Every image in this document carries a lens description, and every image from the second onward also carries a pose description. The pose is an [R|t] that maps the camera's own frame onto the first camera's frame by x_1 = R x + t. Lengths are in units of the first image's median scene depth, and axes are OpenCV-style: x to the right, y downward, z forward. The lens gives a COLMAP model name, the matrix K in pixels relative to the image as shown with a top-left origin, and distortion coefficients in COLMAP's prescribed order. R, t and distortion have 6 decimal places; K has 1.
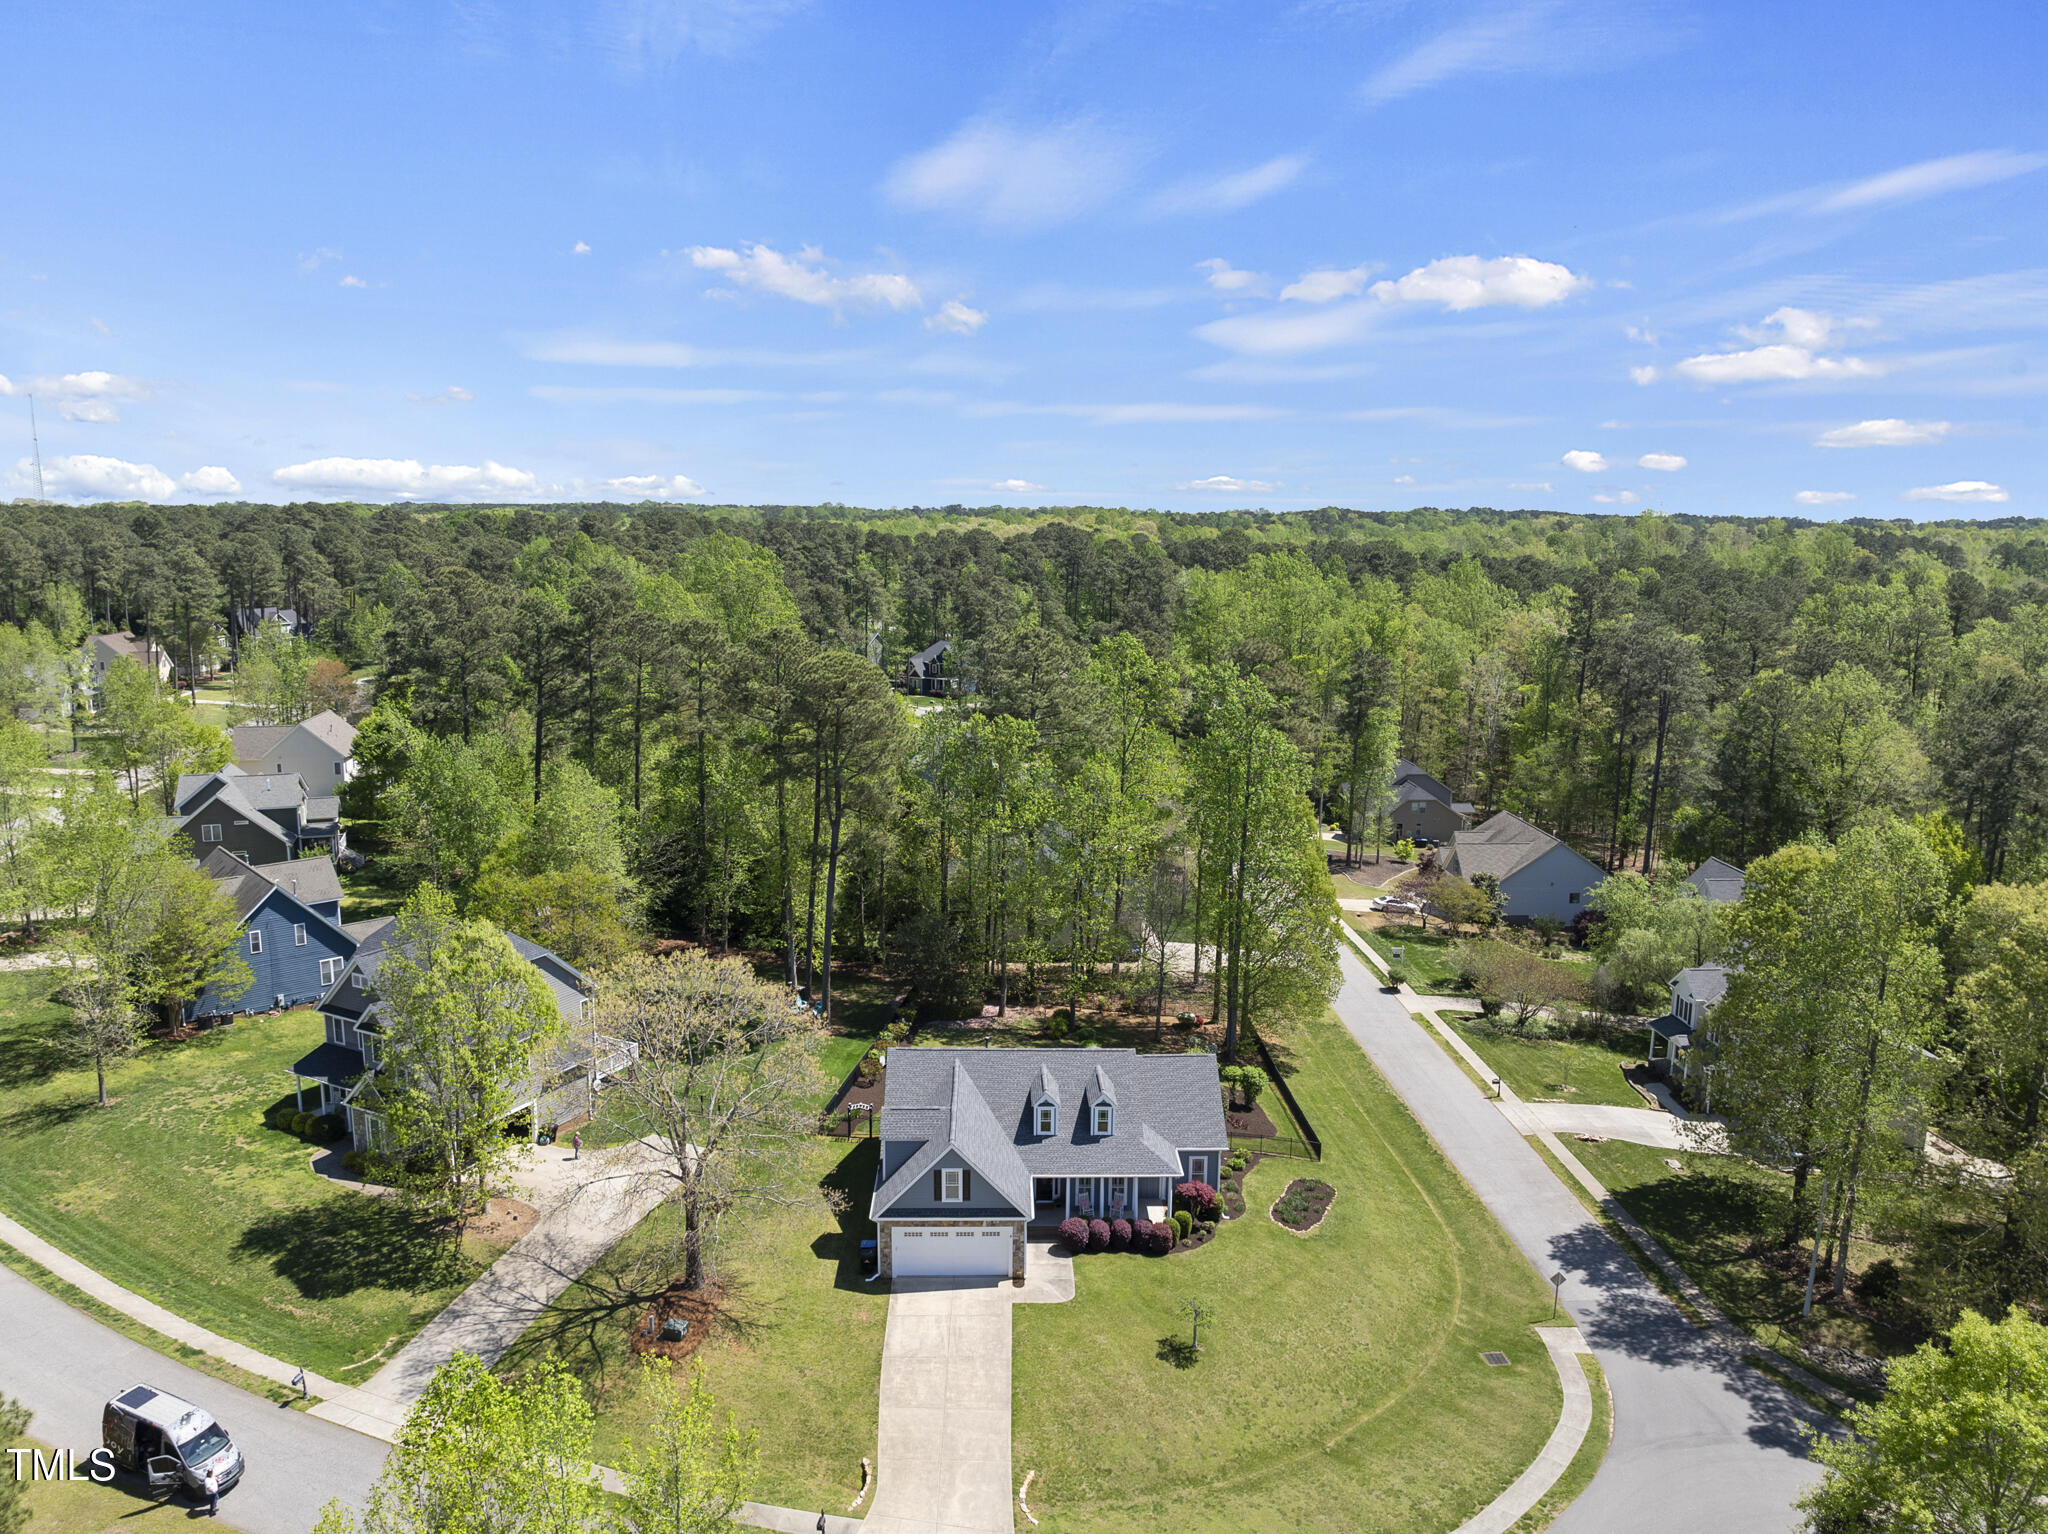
lens RADIAL K [[1443.3, 0, 1028.5], [0, 1443.3, 771.6], [0, 0, 1]] dist [-0.038151, 0.002139]
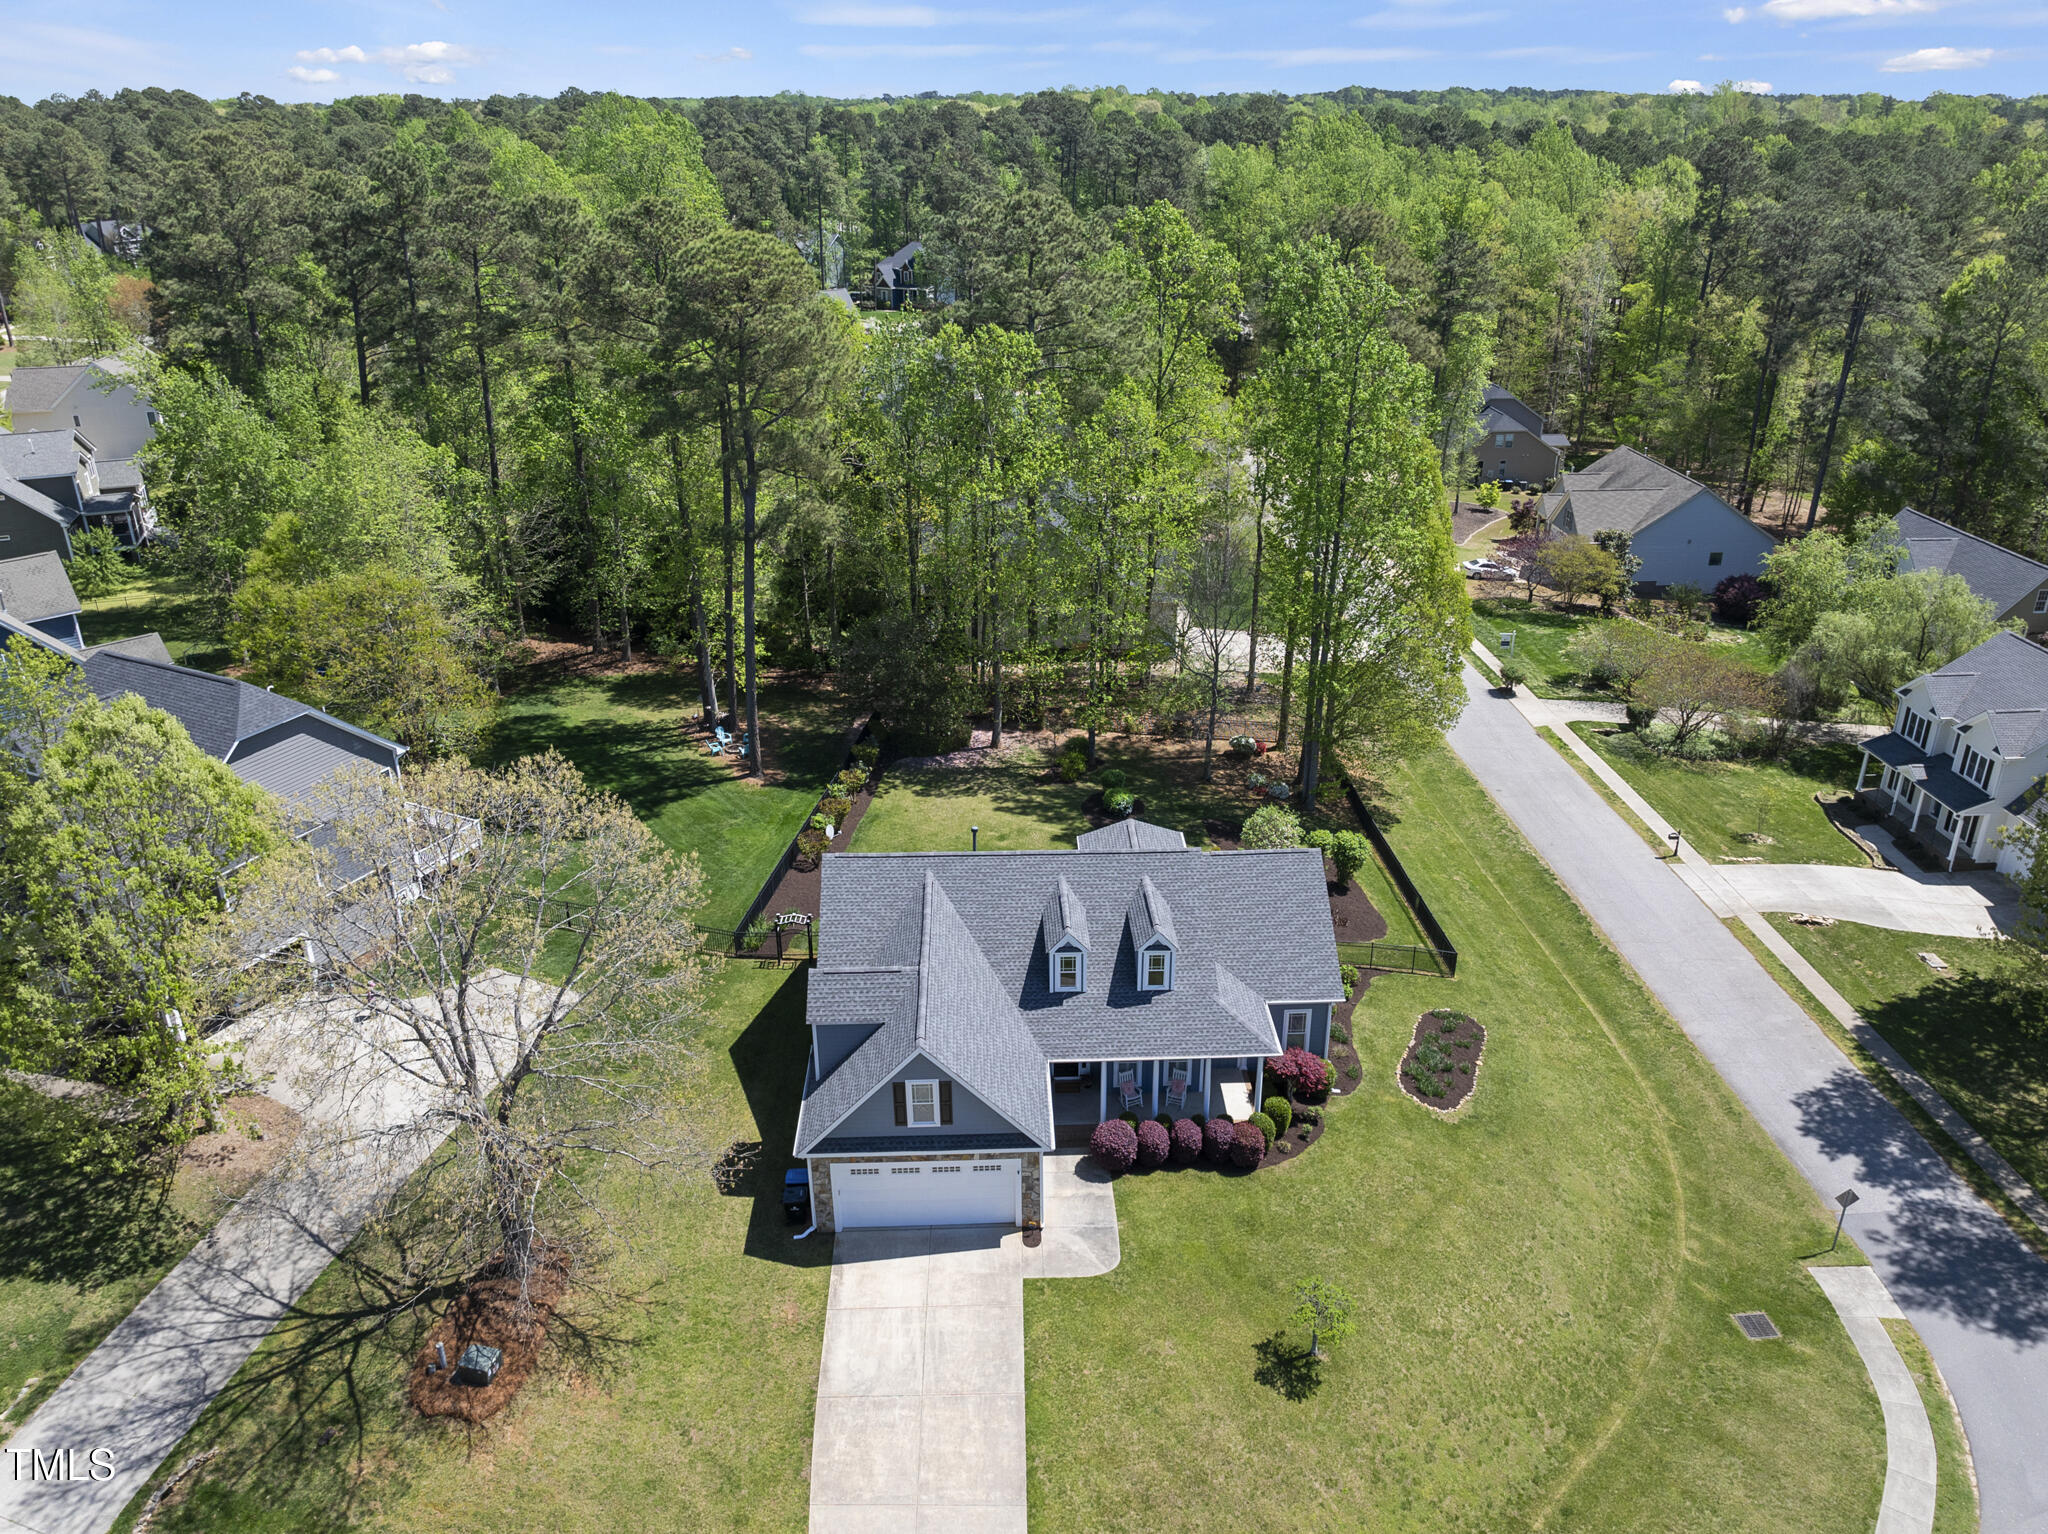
lens RADIAL K [[1487.1, 0, 1030.4], [0, 1487.1, 765.0], [0, 0, 1]] dist [-0.038769, 0.007891]
pose [[0.999820, -0.018577, 0.003737, -0.005408], [0.017126, 0.970283, 0.241366, -0.008442], [-0.008110, -0.241259, 0.970427, 0.360449]]
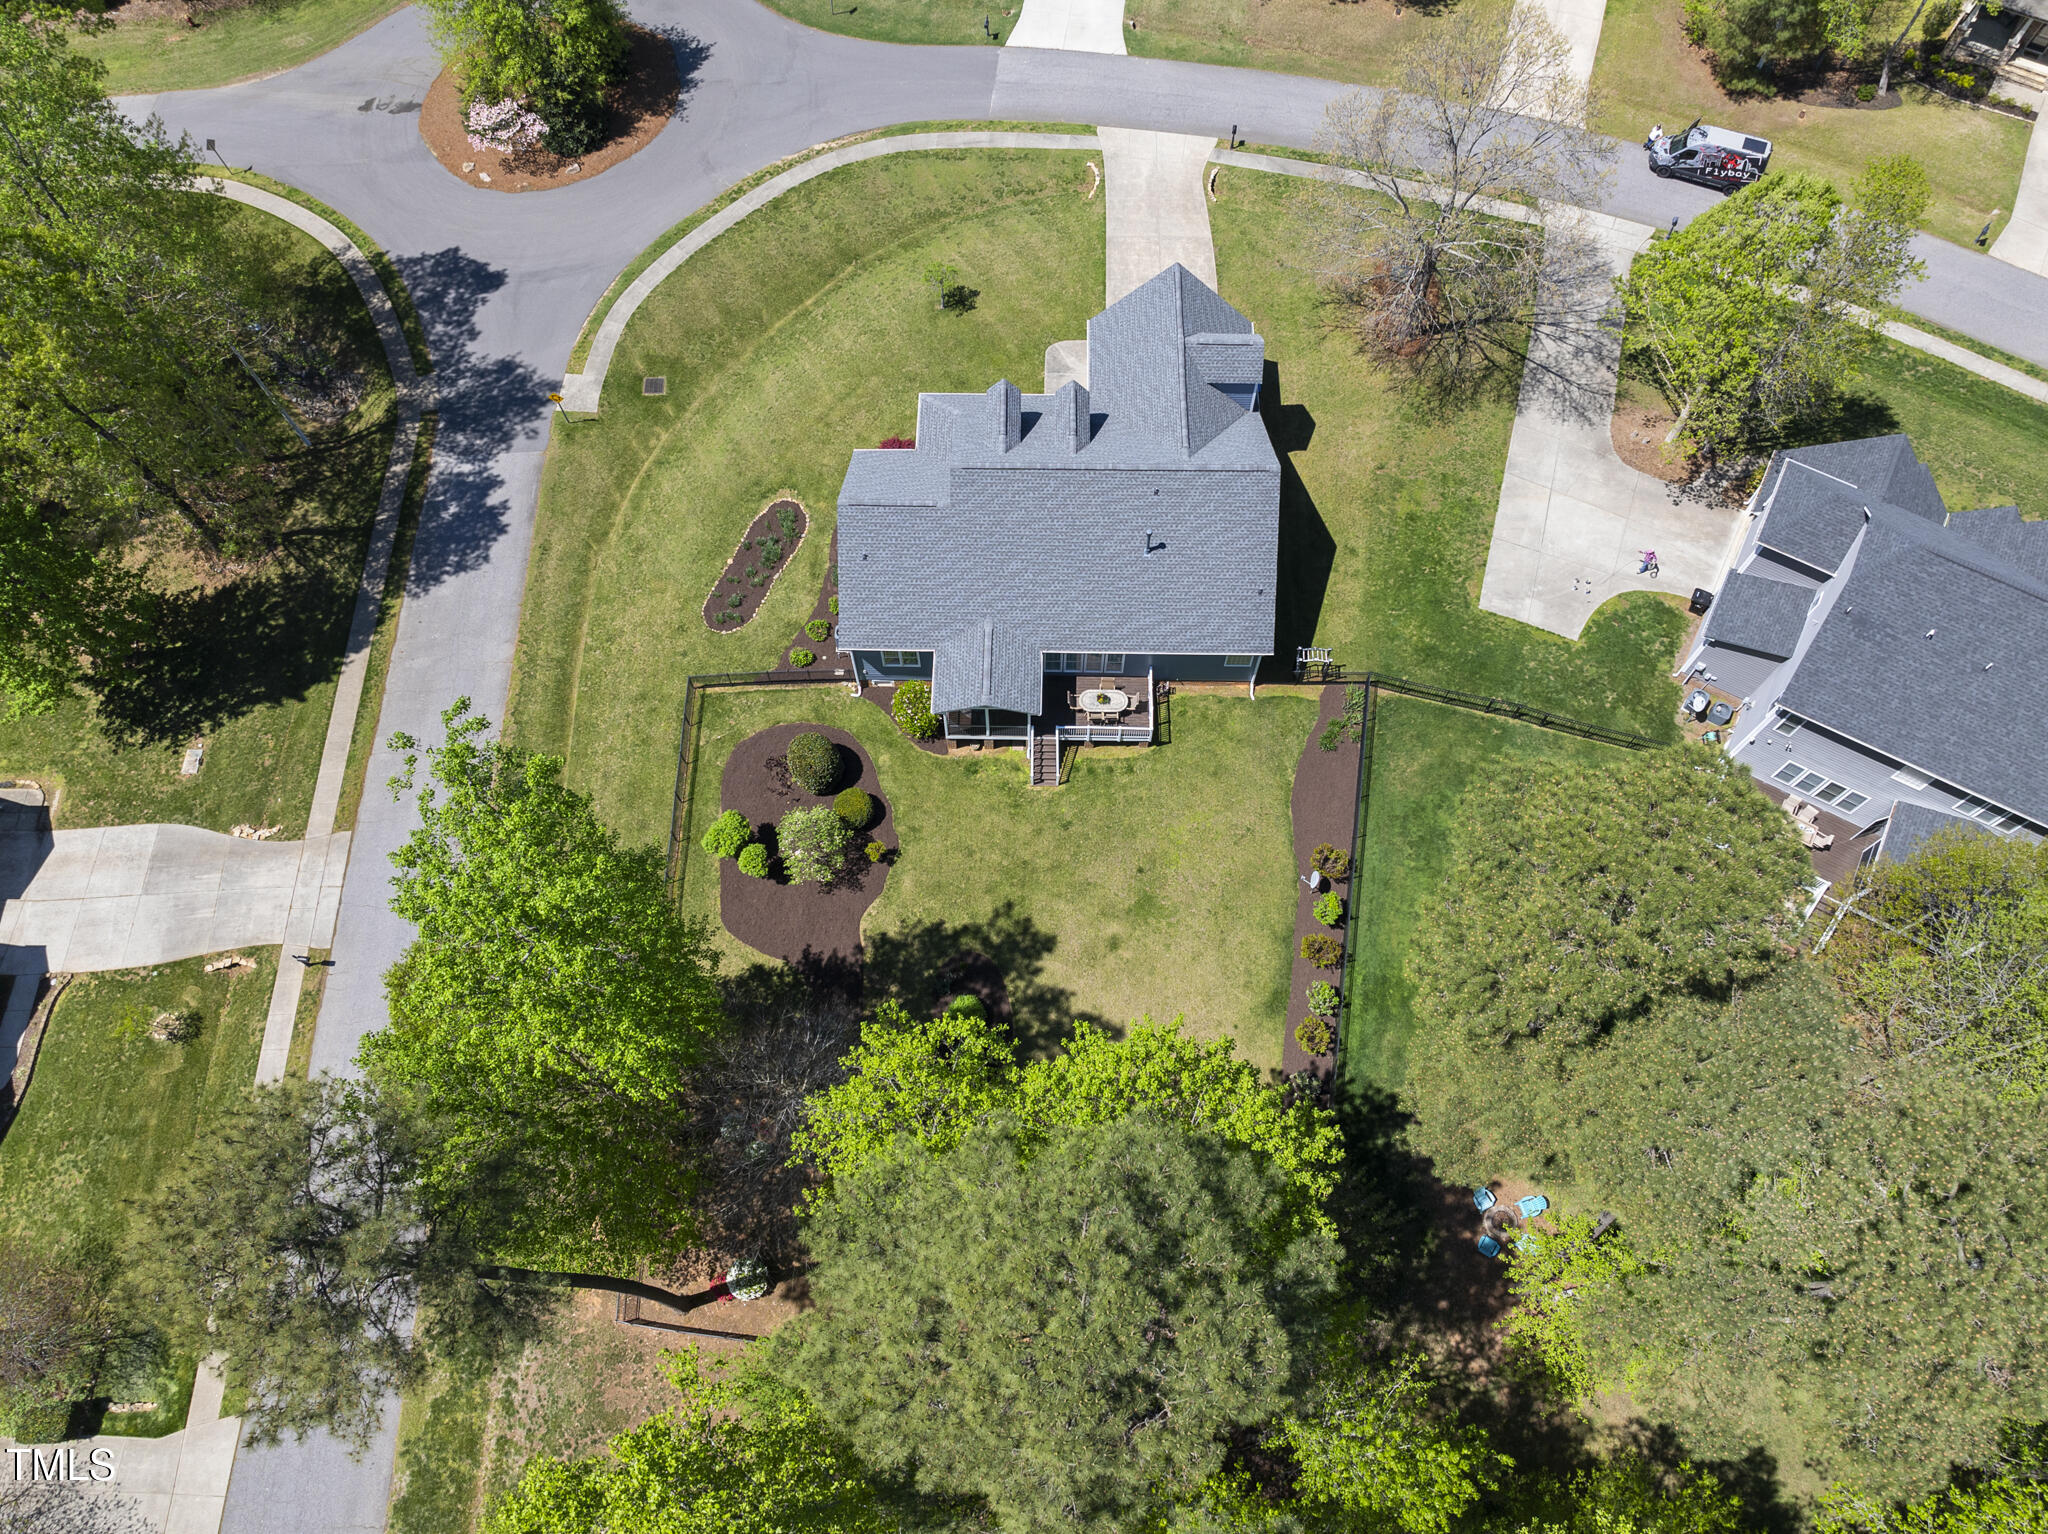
lens RADIAL K [[1449.3, 0, 1031.8], [0, 1449.3, 766.0], [0, 0, 1]] dist [-0.063767, 0.033451]
pose [[-0.999249, -0.038335, 0.005571, 0.022028], [-0.004429, 0.255919, 0.966688, -0.501293], [-0.038484, 0.965938, -0.255897, 1.366327]]
